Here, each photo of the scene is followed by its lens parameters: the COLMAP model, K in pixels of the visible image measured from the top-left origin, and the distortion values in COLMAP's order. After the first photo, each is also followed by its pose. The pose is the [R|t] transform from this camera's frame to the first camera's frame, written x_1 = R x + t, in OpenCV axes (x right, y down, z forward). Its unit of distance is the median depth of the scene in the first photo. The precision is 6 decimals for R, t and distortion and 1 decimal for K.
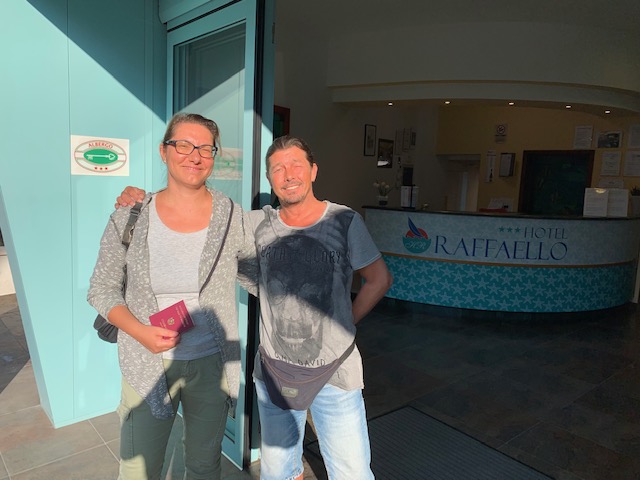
lens RADIAL K [[474.0, 0, 323.5], [0, 474.0, 241.7], [0, 0, 1]] dist [-0.004295, -0.004091]
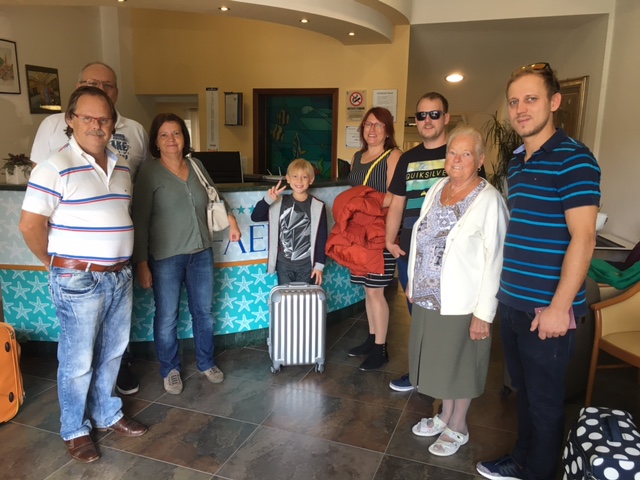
lens RADIAL K [[511.3, 0, 327.1], [0, 511.3, 234.0], [0, 0, 1]] dist [-0.012499, -0.035338]
pose [[0.867192, -0.116044, 0.484264, 0.148672], [0.077097, 0.992030, 0.099658, -0.052313], [-0.491969, -0.049087, 0.869228, 0.323521]]
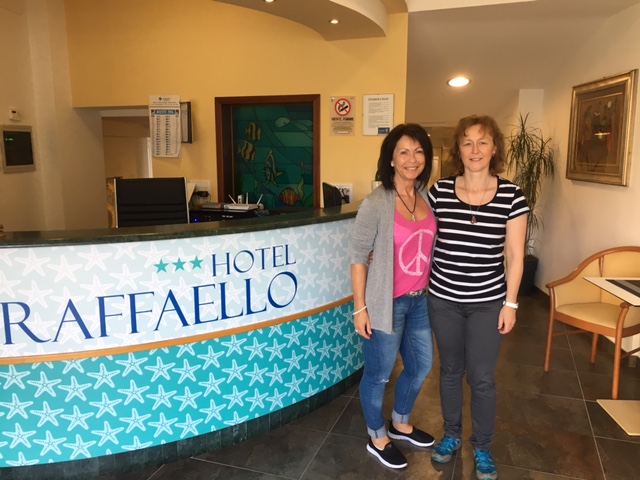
lens RADIAL K [[511.3, 0, 323.4], [0, 511.3, 236.7], [0, 0, 1]] dist [-0.012499, -0.035338]
pose [[0.858889, -0.124170, 0.496881, 0.269367], [0.099222, 0.992127, 0.076419, -0.073779], [-0.502458, -0.016334, 0.864447, 0.505921]]
